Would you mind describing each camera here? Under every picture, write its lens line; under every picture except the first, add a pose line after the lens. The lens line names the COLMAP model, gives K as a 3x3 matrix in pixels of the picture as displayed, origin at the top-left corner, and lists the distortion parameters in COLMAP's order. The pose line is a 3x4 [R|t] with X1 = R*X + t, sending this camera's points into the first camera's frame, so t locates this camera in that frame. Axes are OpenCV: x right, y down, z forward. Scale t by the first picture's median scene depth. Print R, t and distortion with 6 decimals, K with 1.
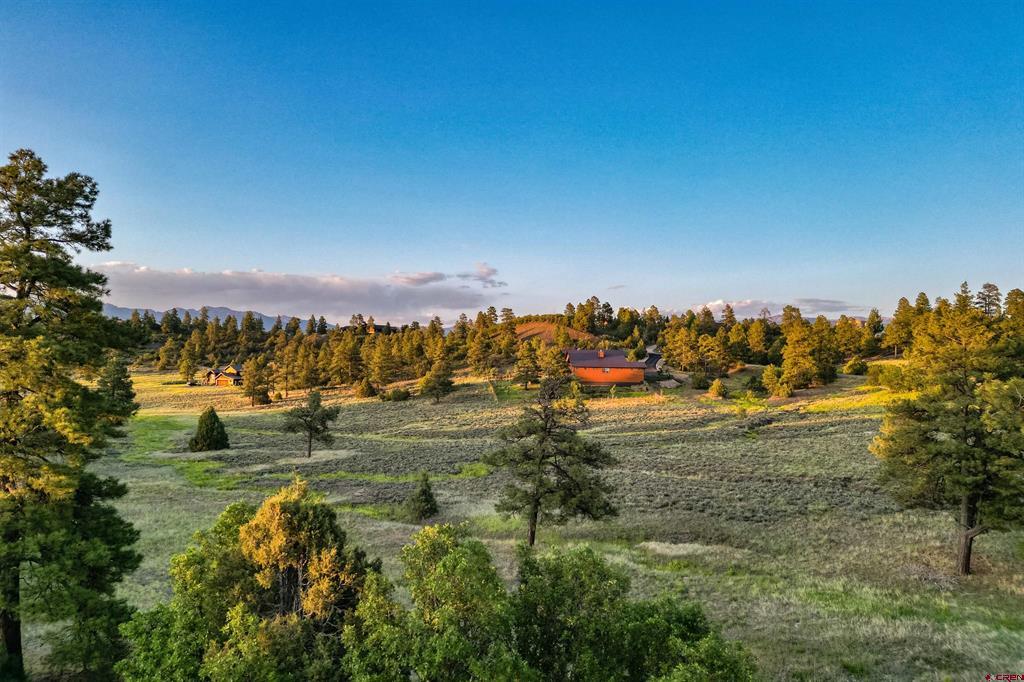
lens RADIAL K [[733.9, 0, 516.1], [0, 733.9, 342.0], [0, 0, 1]] dist [0.100437, -0.096913]
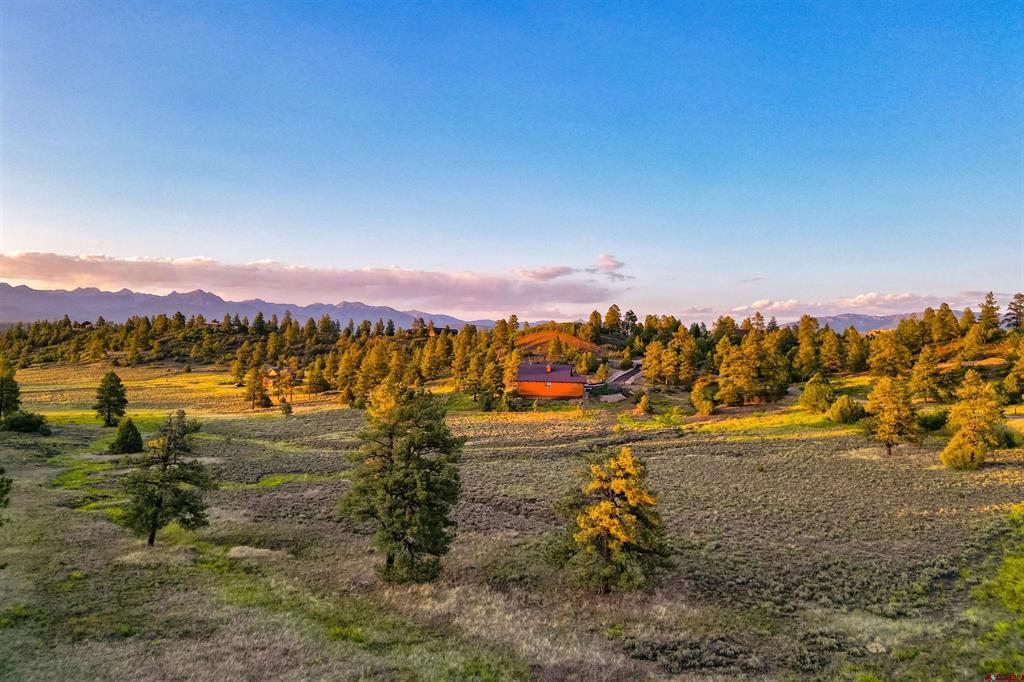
lens RADIAL K [[733.9, 0, 516.1], [0, 733.9, 348.0], [0, 0, 1]] dist [0.100437, -0.096913]
pose [[0.985279, 0.009704, -0.170678, 0.141649], [-0.007011, 0.999841, 0.016372, -0.017156], [0.170810, -0.014935, 0.985191, -0.028254]]
